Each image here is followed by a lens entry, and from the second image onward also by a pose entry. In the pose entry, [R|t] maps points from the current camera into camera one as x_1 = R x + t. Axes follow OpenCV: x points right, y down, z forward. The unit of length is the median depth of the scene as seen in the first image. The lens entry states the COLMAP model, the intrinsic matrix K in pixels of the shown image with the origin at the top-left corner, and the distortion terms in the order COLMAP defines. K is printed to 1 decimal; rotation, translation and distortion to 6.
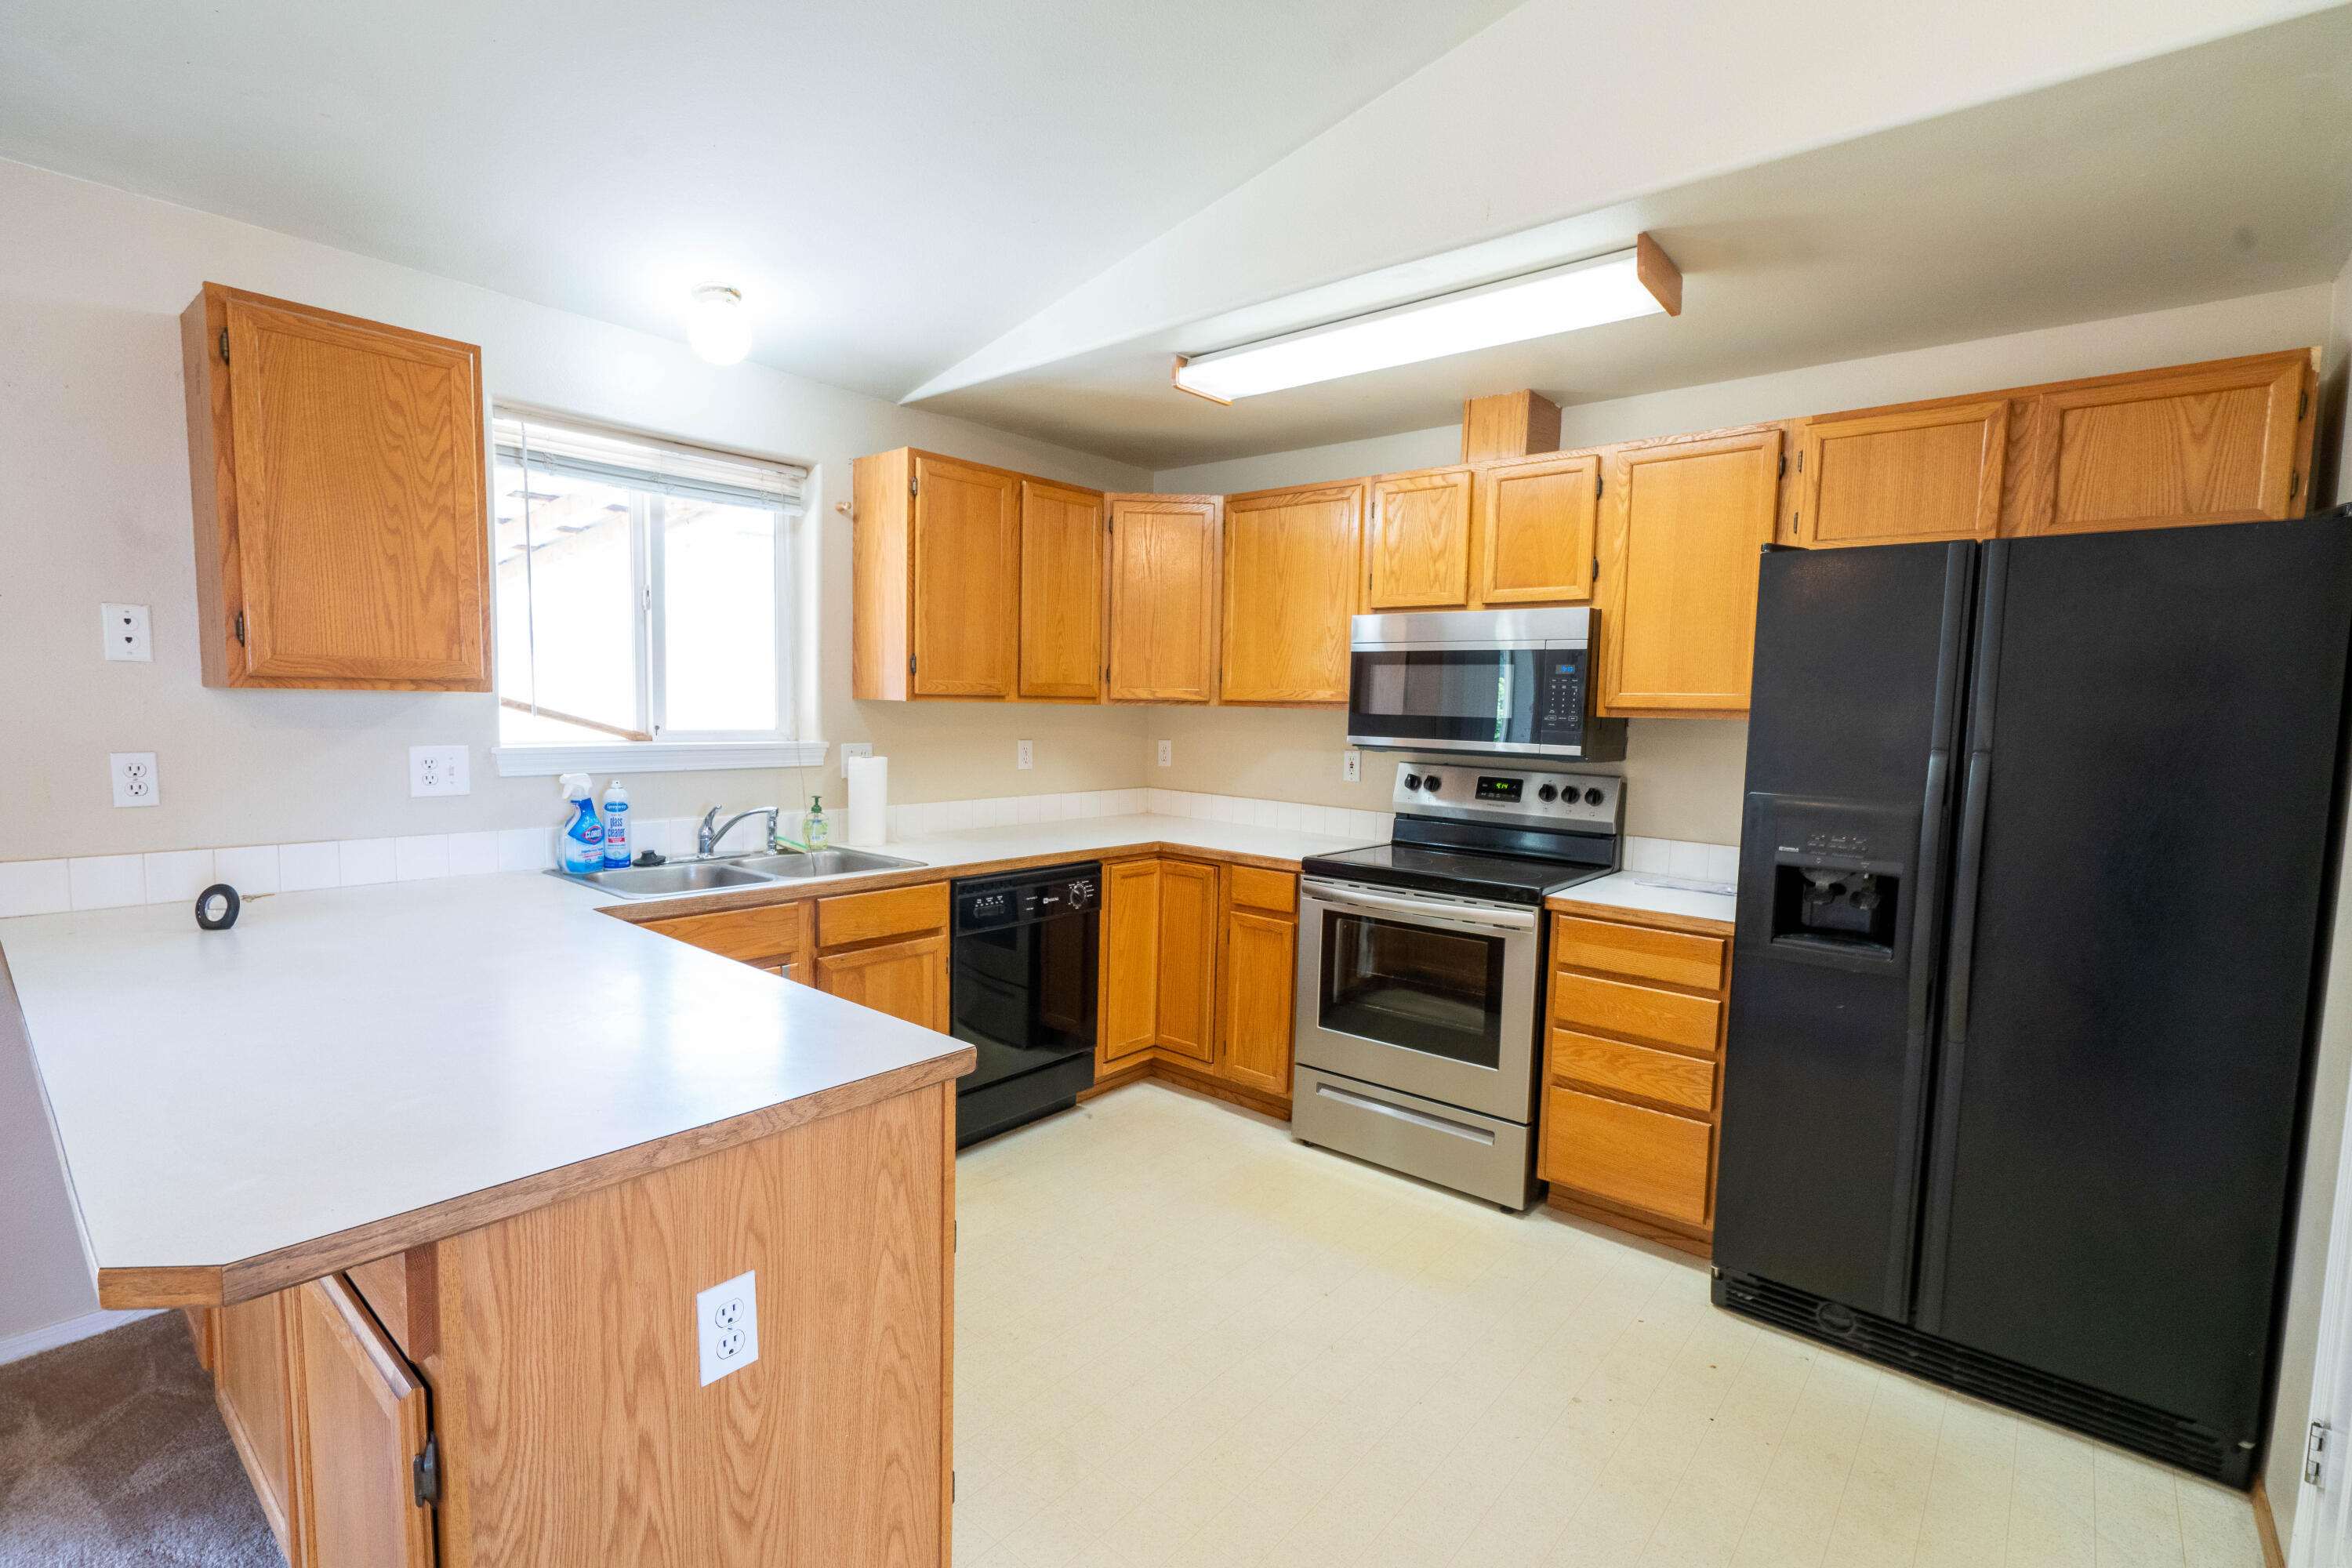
lens RADIAL K [[1070.0, 0, 1175.7], [0, 1070.0, 793.5], [0, 0, 1]] dist [0.003514, 0.000668]
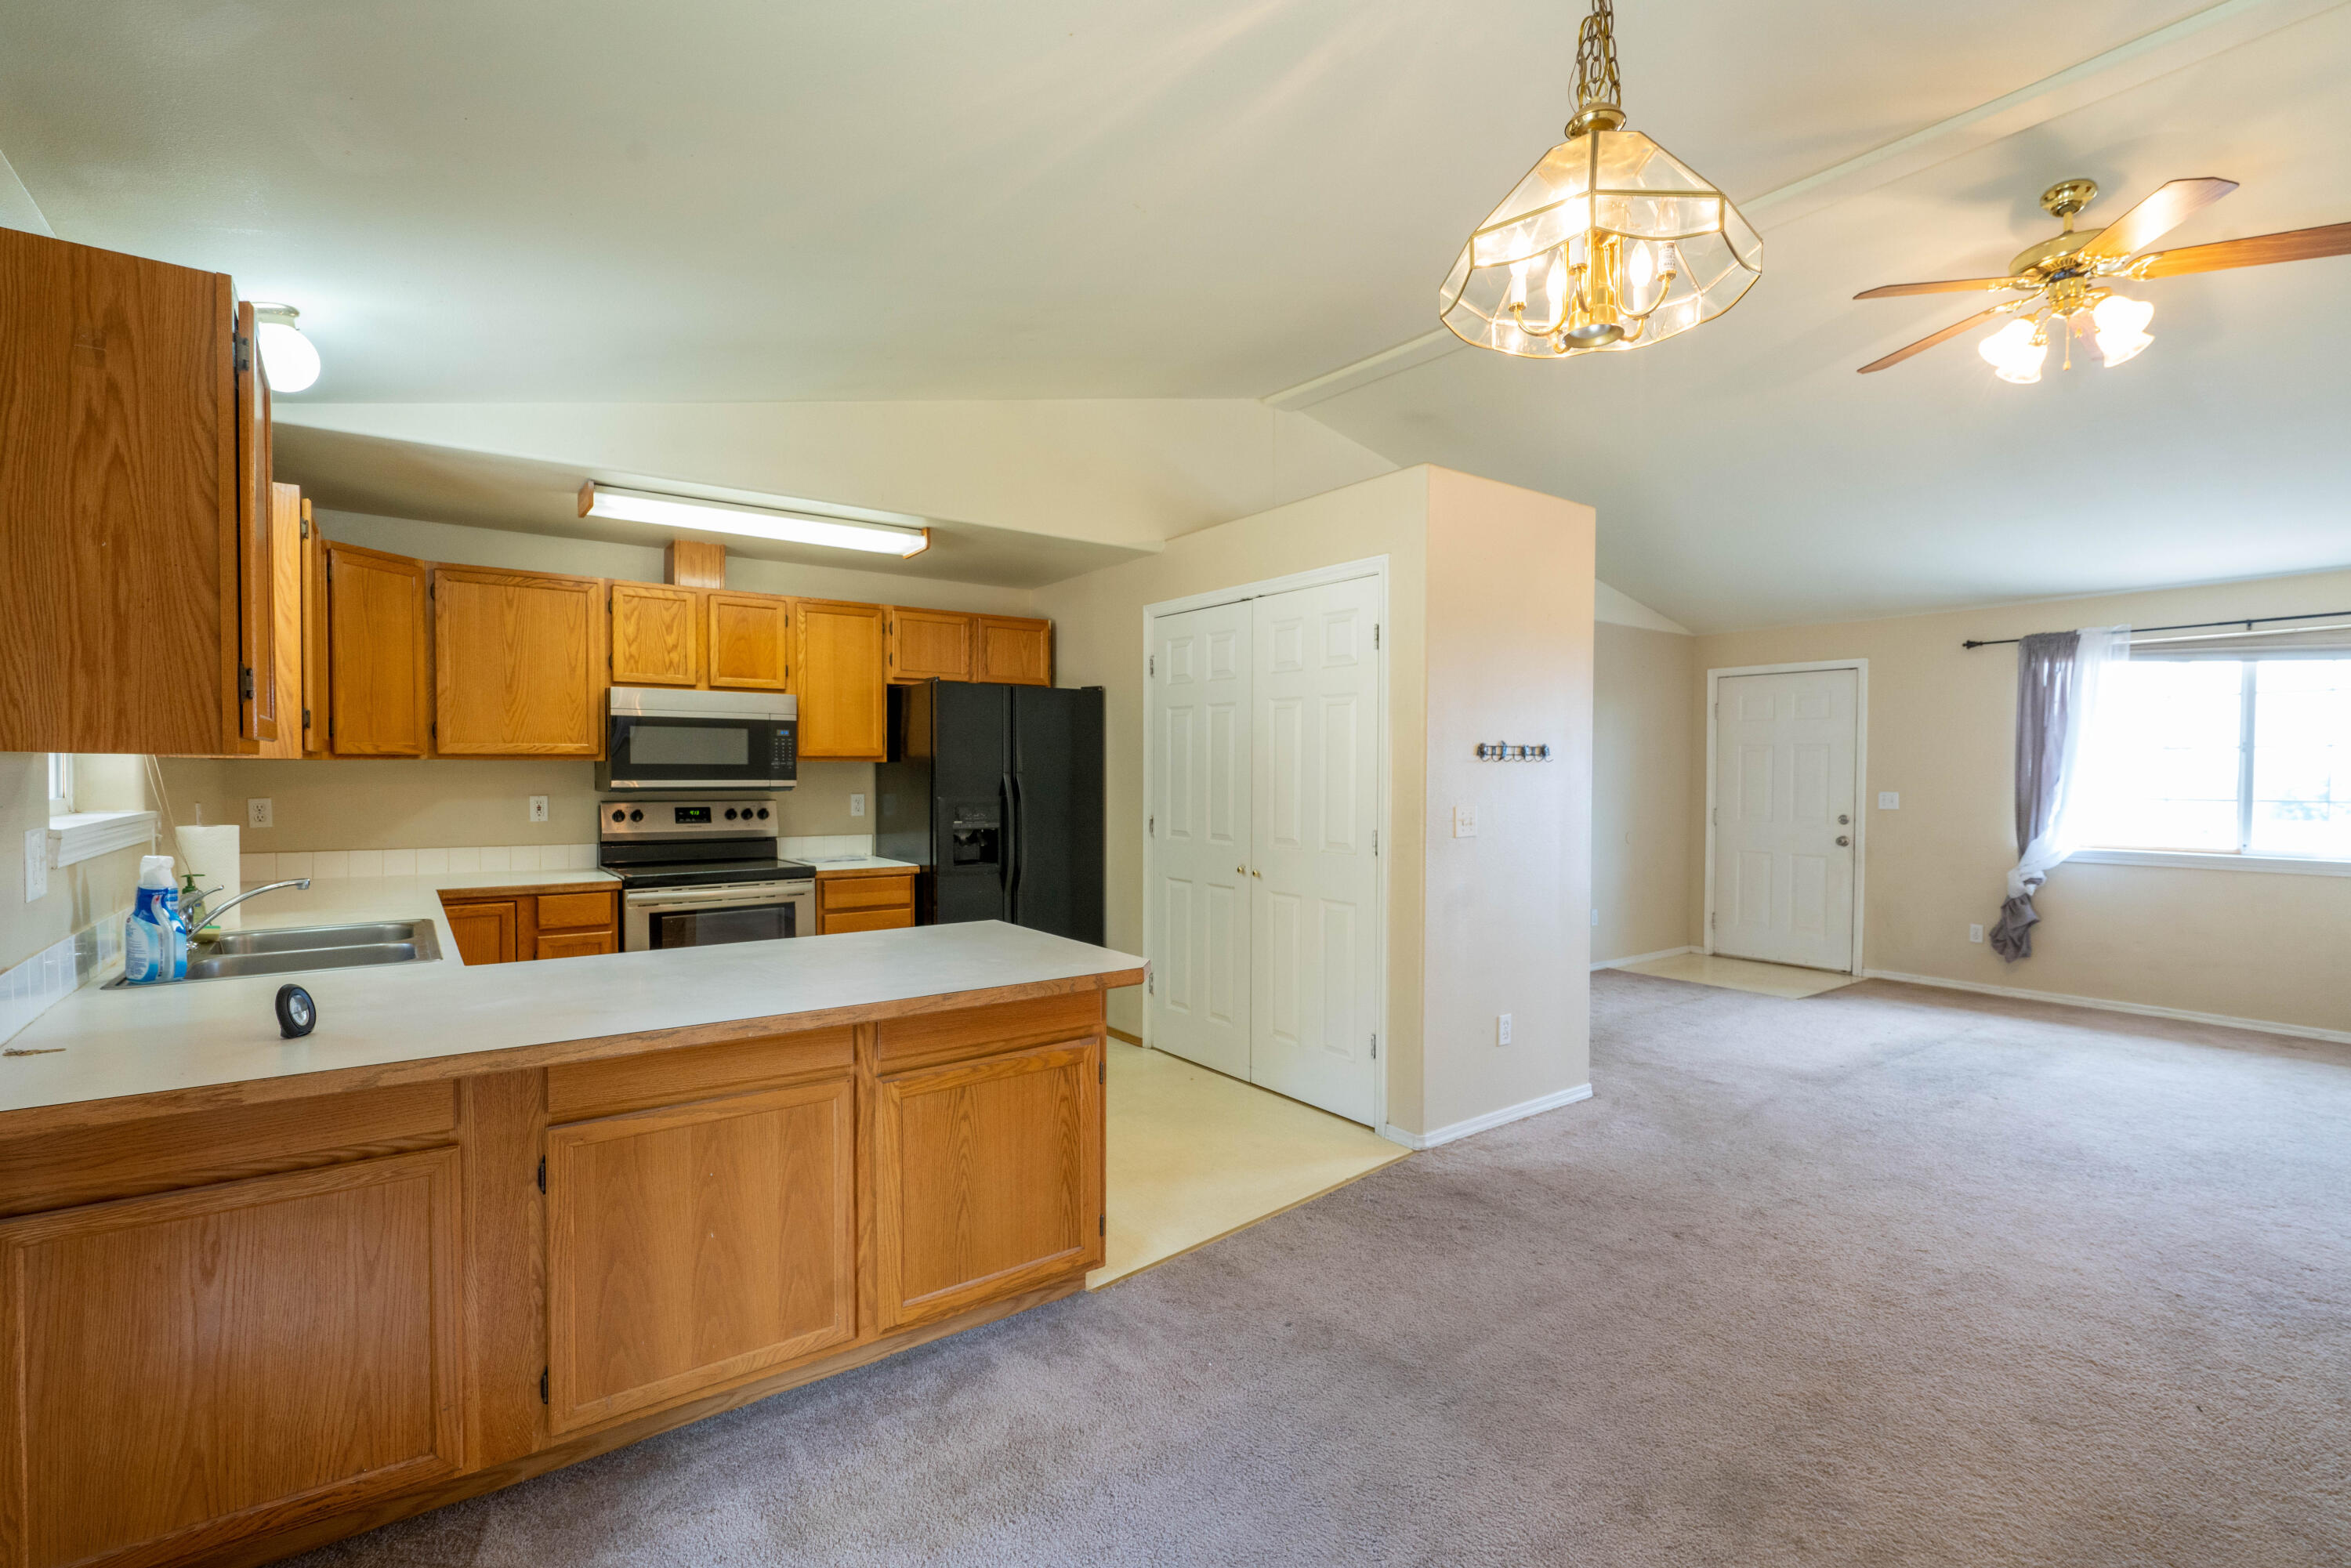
lens RADIAL K [[1069.5, 0, 1175.2], [0, 1069.5, 793.5], [0, 0, 1]] dist [0.003514, 0.000668]
pose [[0.233694, -0.046532, 0.971196, -0.997355], [0.085650, 0.995956, 0.027109, -0.017830], [-0.968530, 0.076847, 0.236735, 0.059807]]
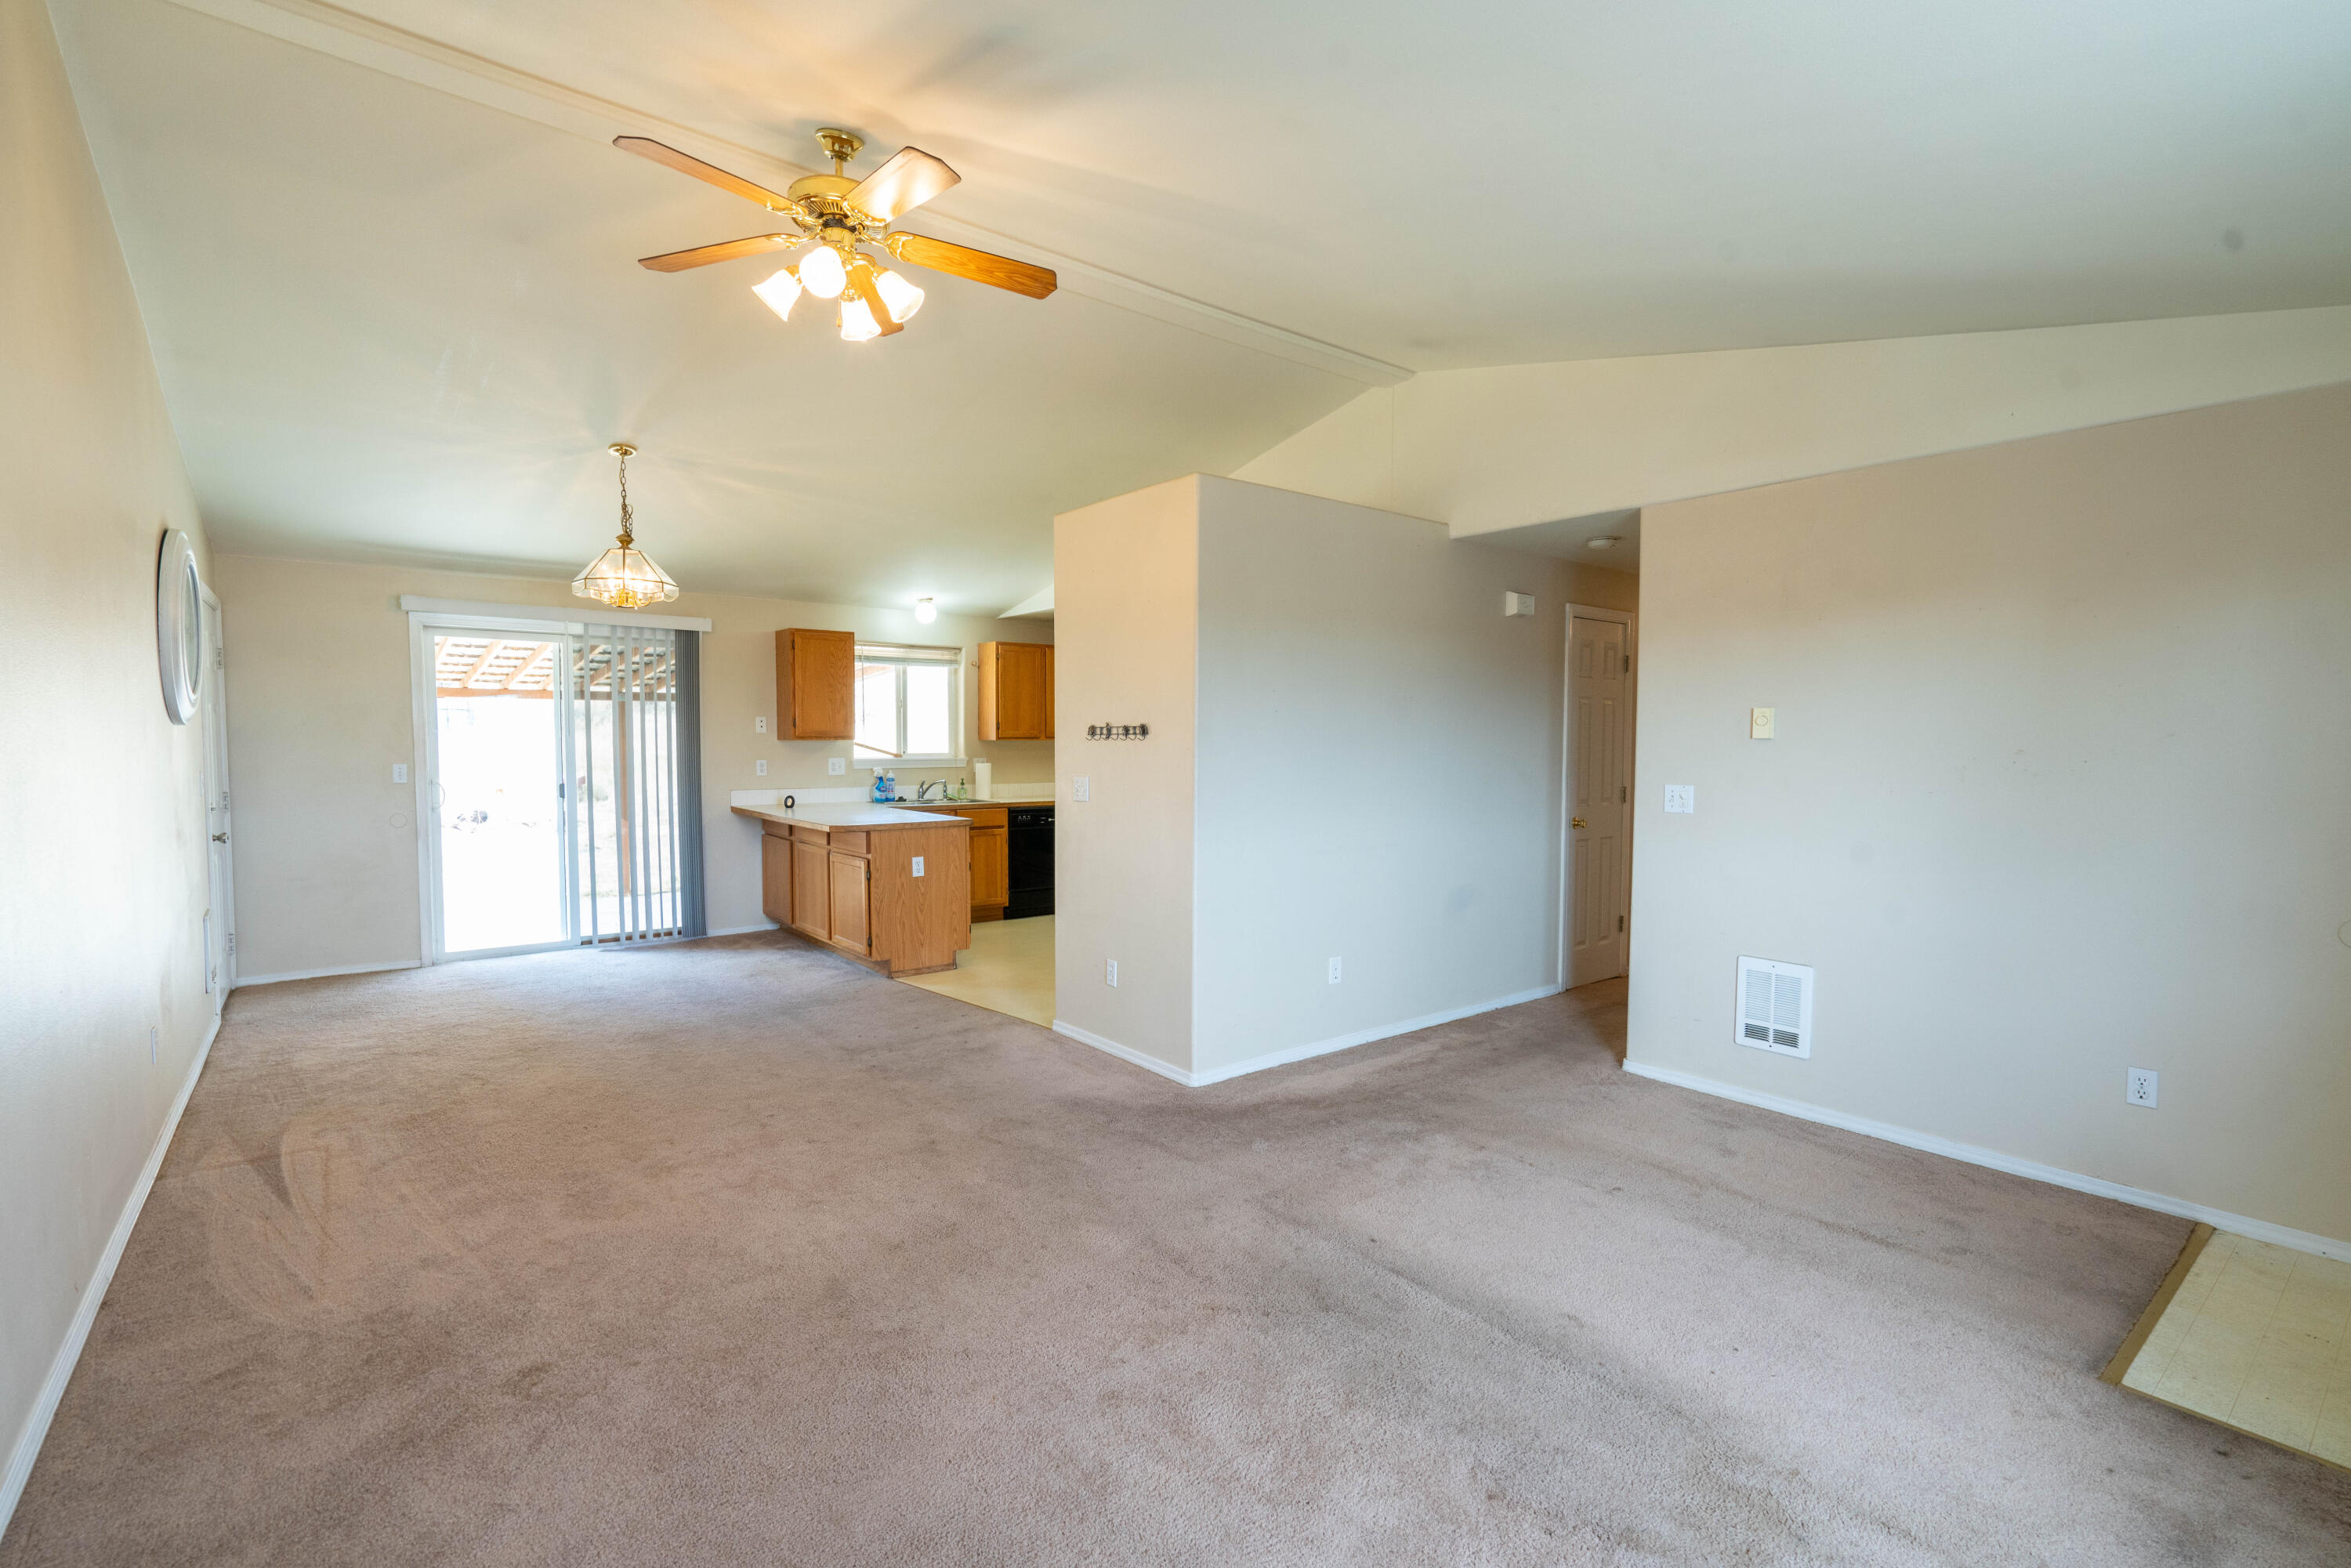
lens RADIAL K [[1069.5, 0, 1175.2], [0, 1069.5, 793.5], [0, 0, 1]] dist [0.003514, 0.000668]
pose [[0.979926, -0.011498, -0.199030, 0.674786], [0.004215, 0.999307, -0.036980, 0.136984], [0.199317, 0.035398, 0.979295, -1.406598]]
